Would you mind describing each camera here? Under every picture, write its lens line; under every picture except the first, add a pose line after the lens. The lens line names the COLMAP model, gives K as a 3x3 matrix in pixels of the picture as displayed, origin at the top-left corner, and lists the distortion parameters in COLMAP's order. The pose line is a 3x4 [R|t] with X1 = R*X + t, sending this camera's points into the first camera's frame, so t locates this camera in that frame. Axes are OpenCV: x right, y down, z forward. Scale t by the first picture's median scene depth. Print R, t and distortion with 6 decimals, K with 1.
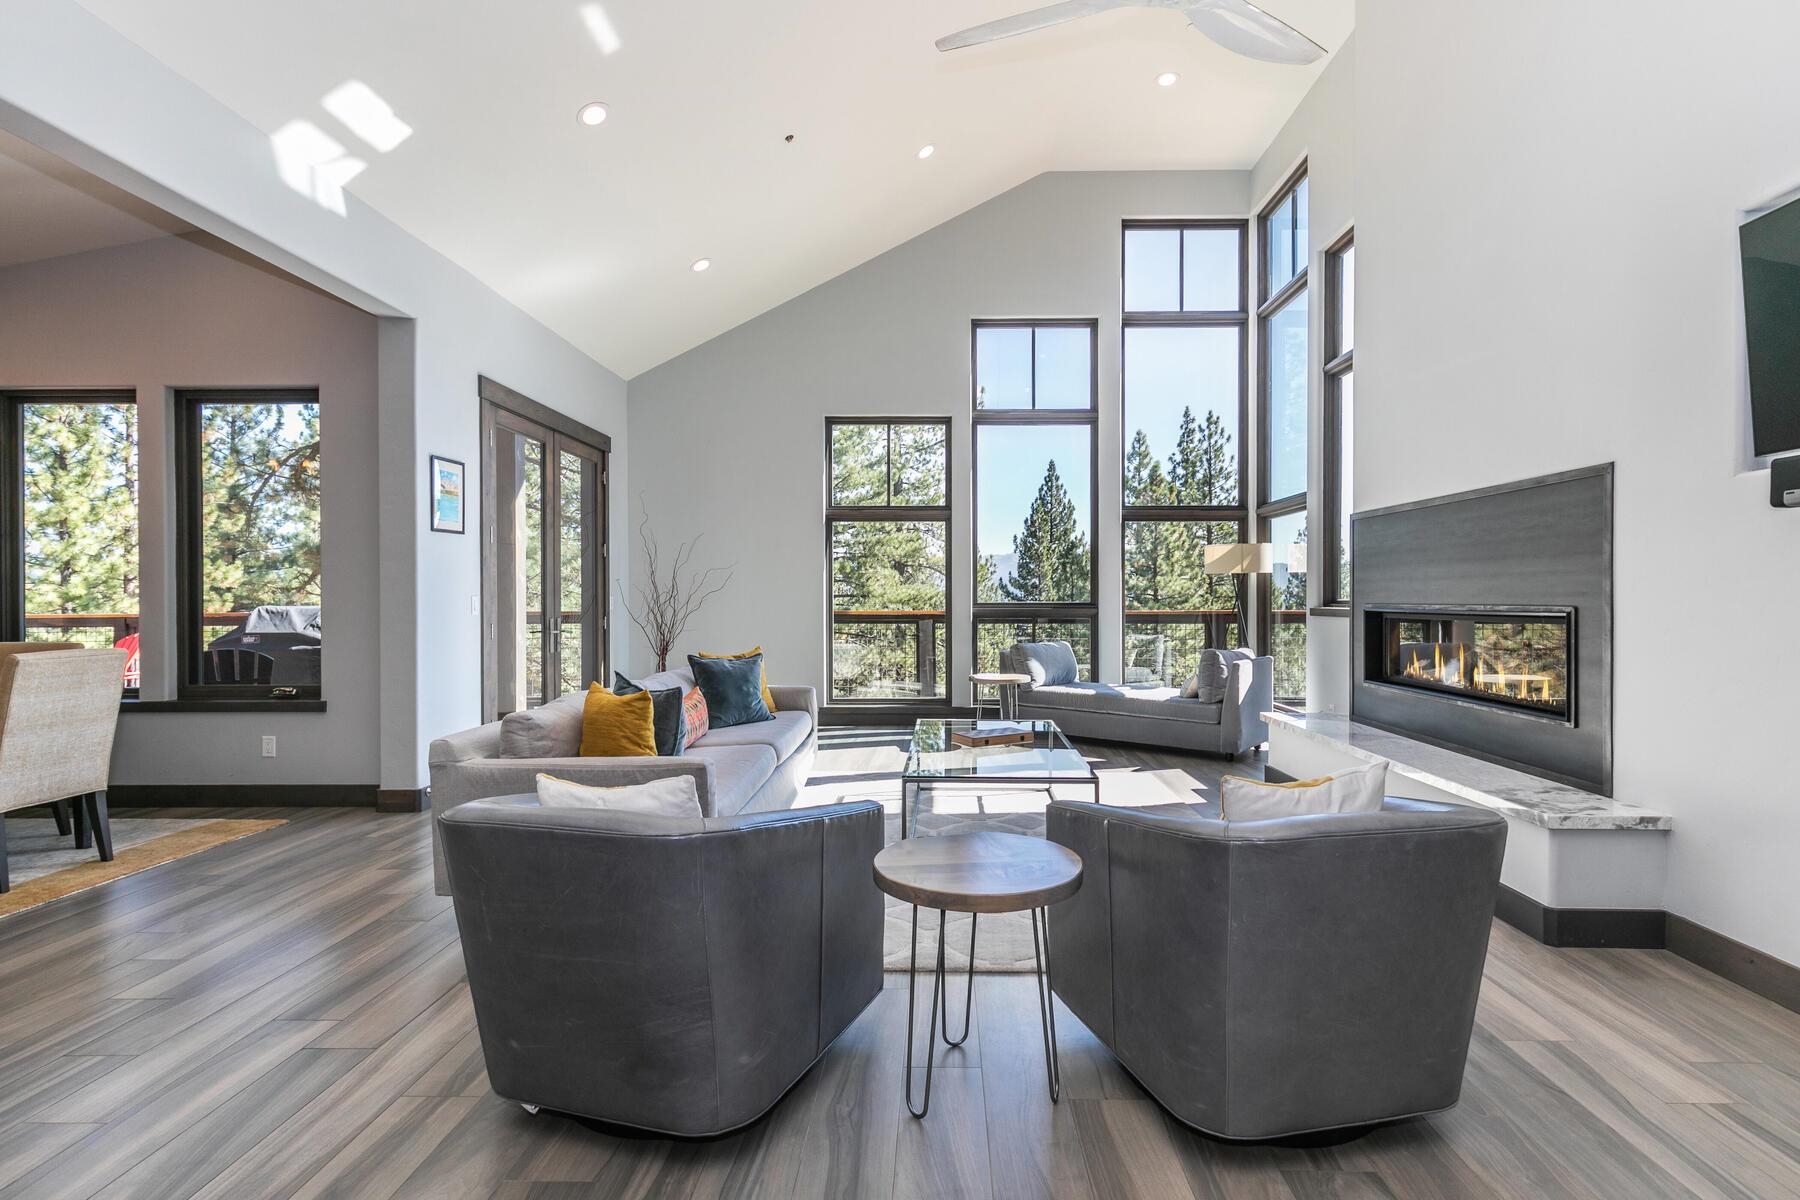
lens RADIAL K [[836.0, 0, 900.0], [0, 836.0, 600.0], [0, 0, 1]] dist [-0.001863, -0.000210]
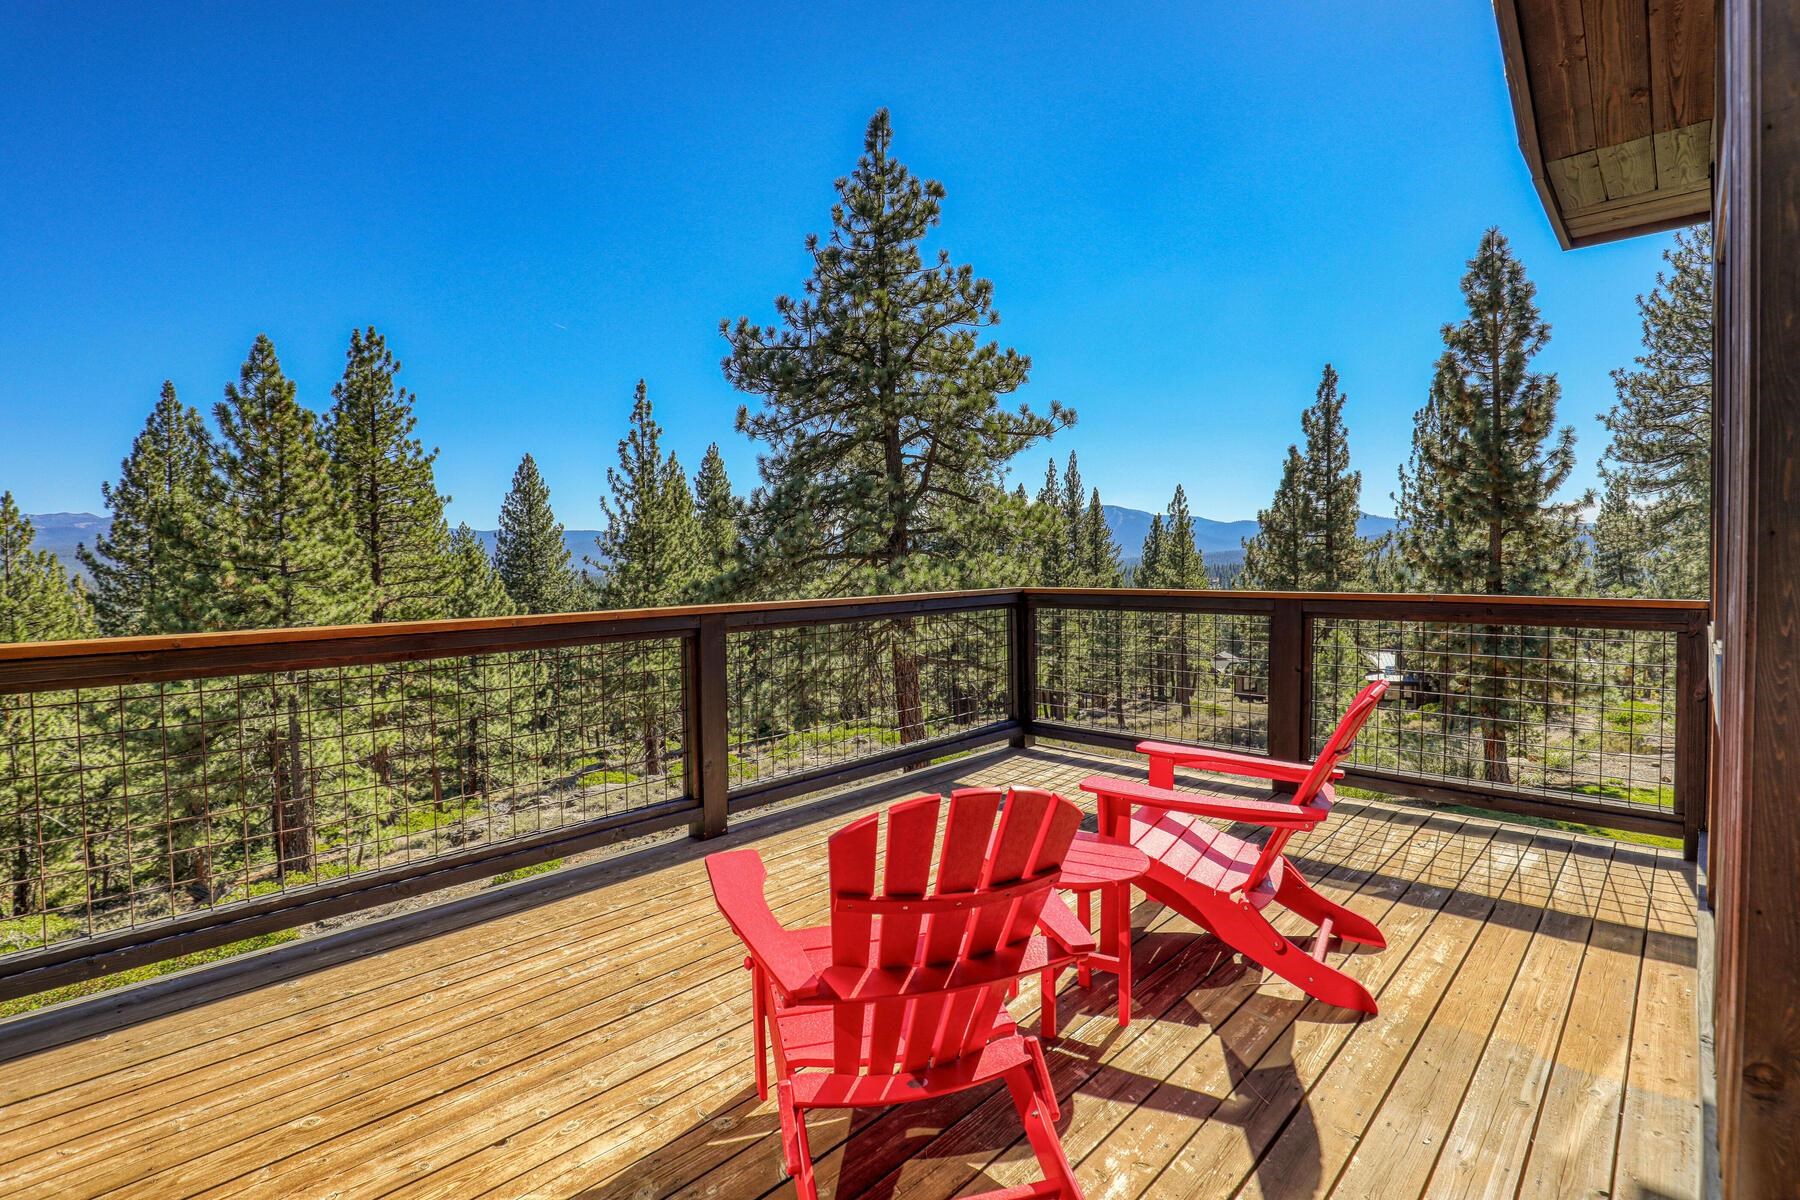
lens RADIAL K [[867.0, 0, 903.0], [0, 867.0, 580.6], [0, 0, 1]] dist [-0.004035, -0.000743]
pose [[0.647799, -0.026022, 0.761367, 0.088102], [0.015384, 0.999659, 0.021077, -0.001388], [-0.761656, -0.001941, 0.647979, 0.124484]]
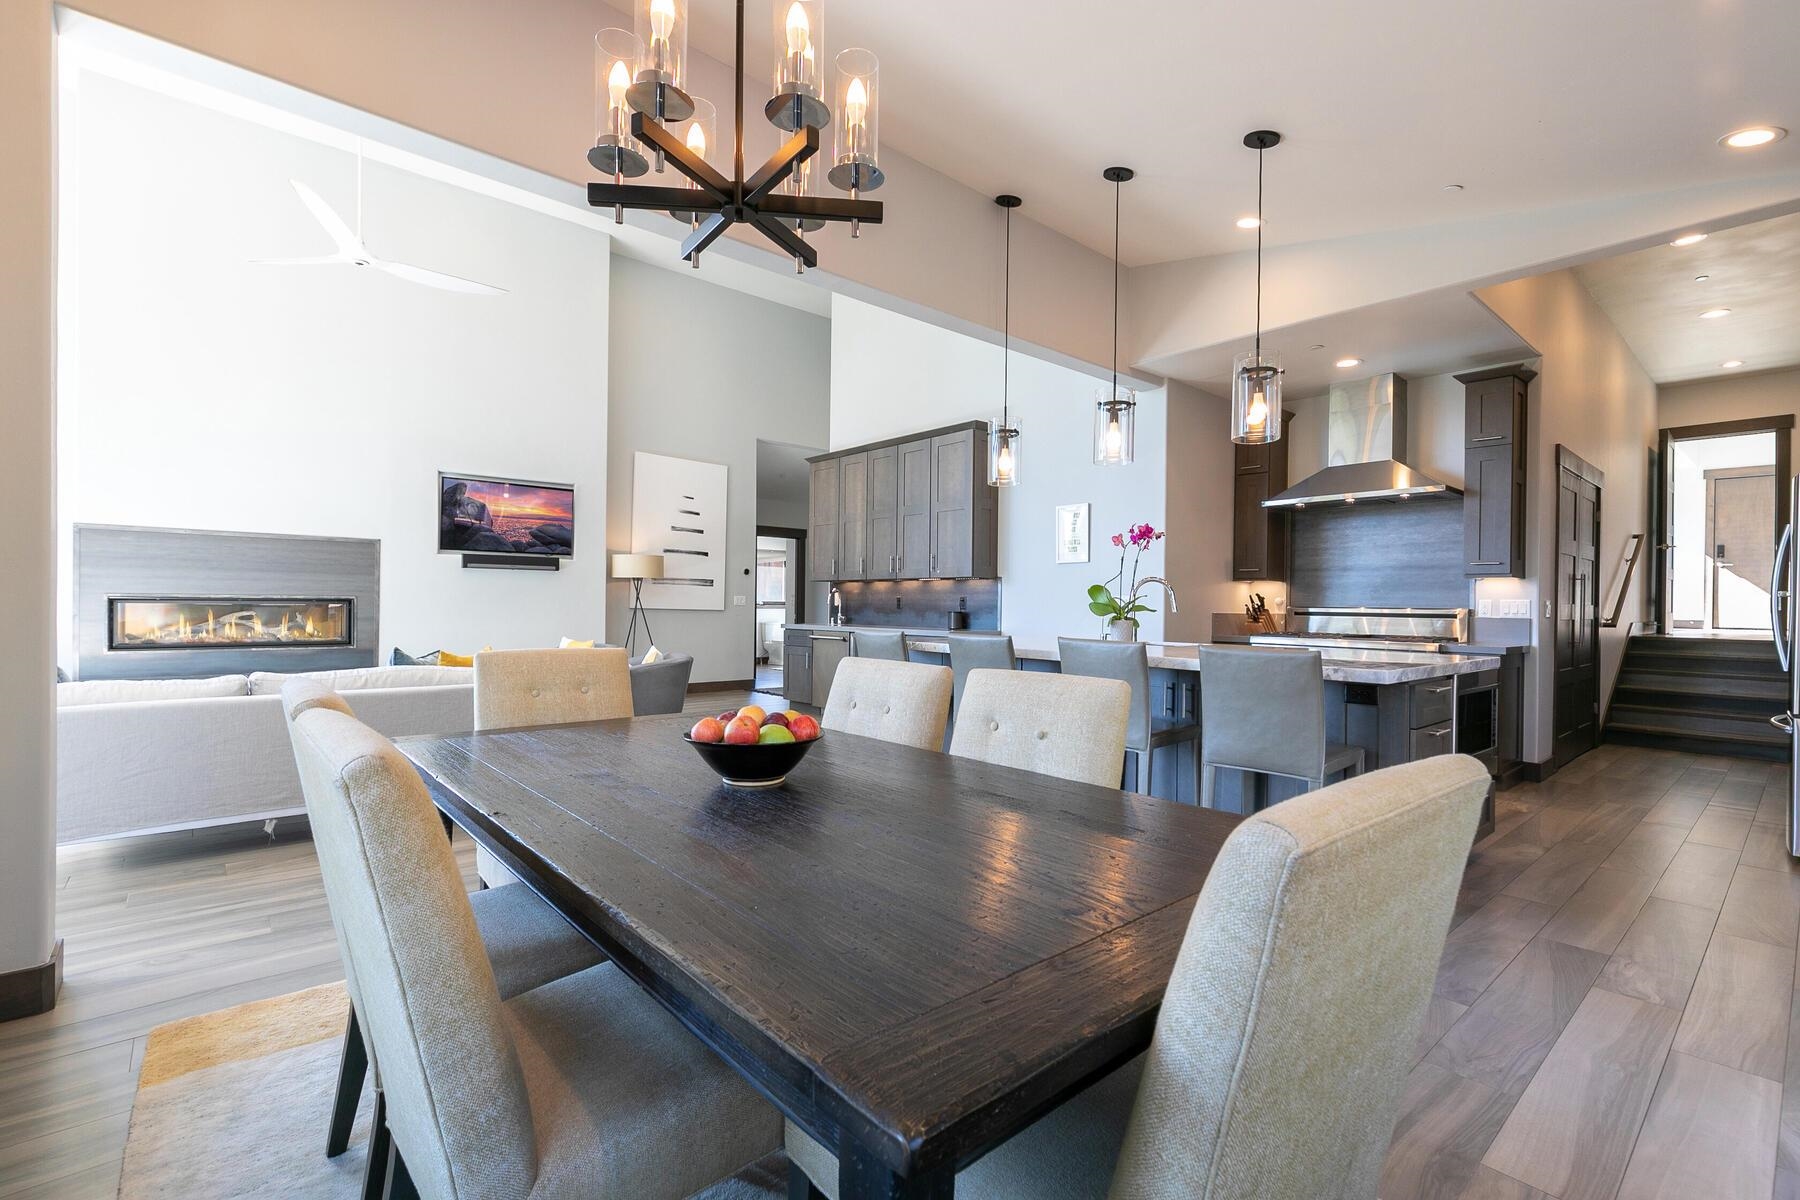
lens RADIAL K [[806.8, 0, 900.0], [0, 806.8, 600.0], [0, 0, 1]] dist [-0.000125, 0.000063]
pose [[-0.685783, -0.003623, 0.727797, -0.145890], [-0.005737, 0.999983, -0.000428, 0.000805], [-0.727784, -0.004469, -0.685792, 0.108348]]
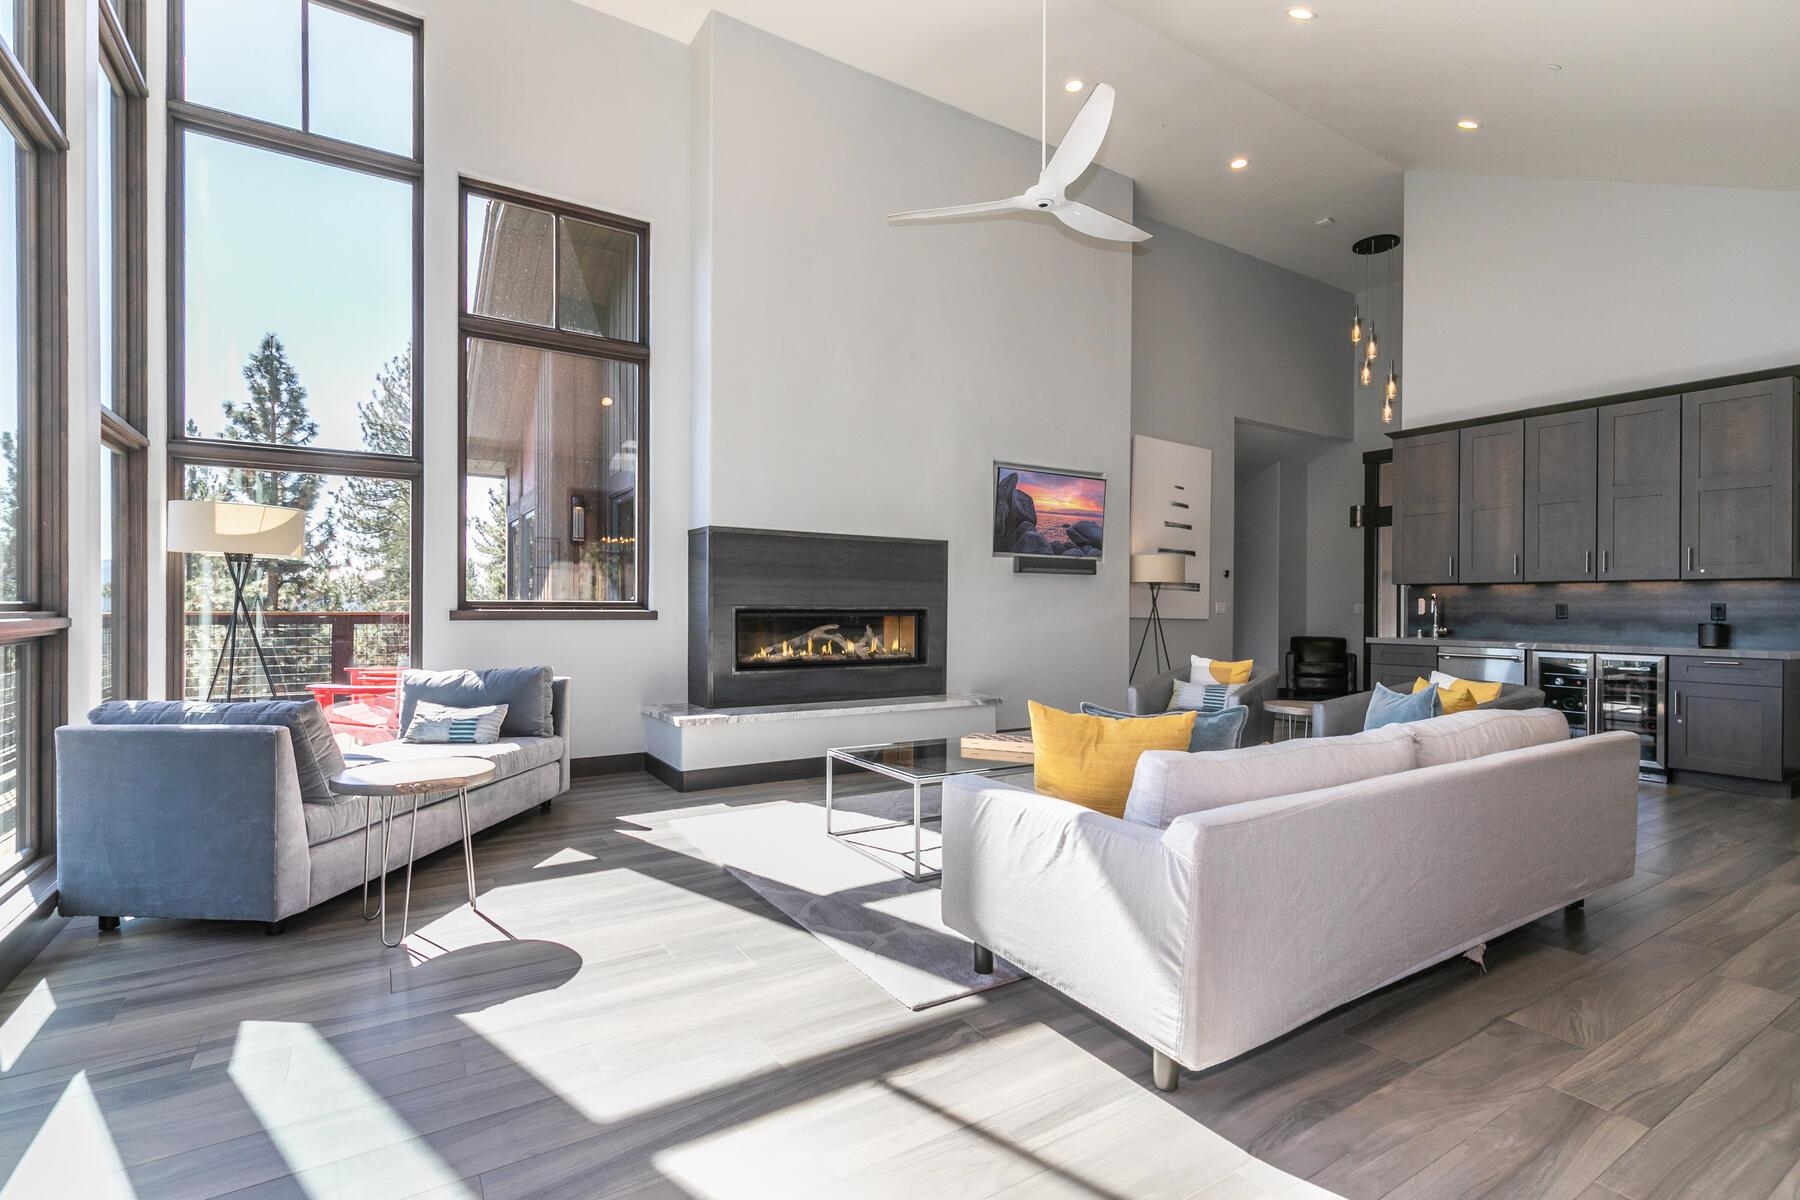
lens RADIAL K [[836.0, 0, 900.0], [0, 836.0, 600.0], [0, 0, 1]] dist [-0.001863, -0.000210]
pose [[-0.567653, 0.002369, 0.823264, -0.065203], [-0.000236, 0.999995, -0.003041, -0.000181], [-0.823268, -0.001921, -0.567650, 0.165847]]
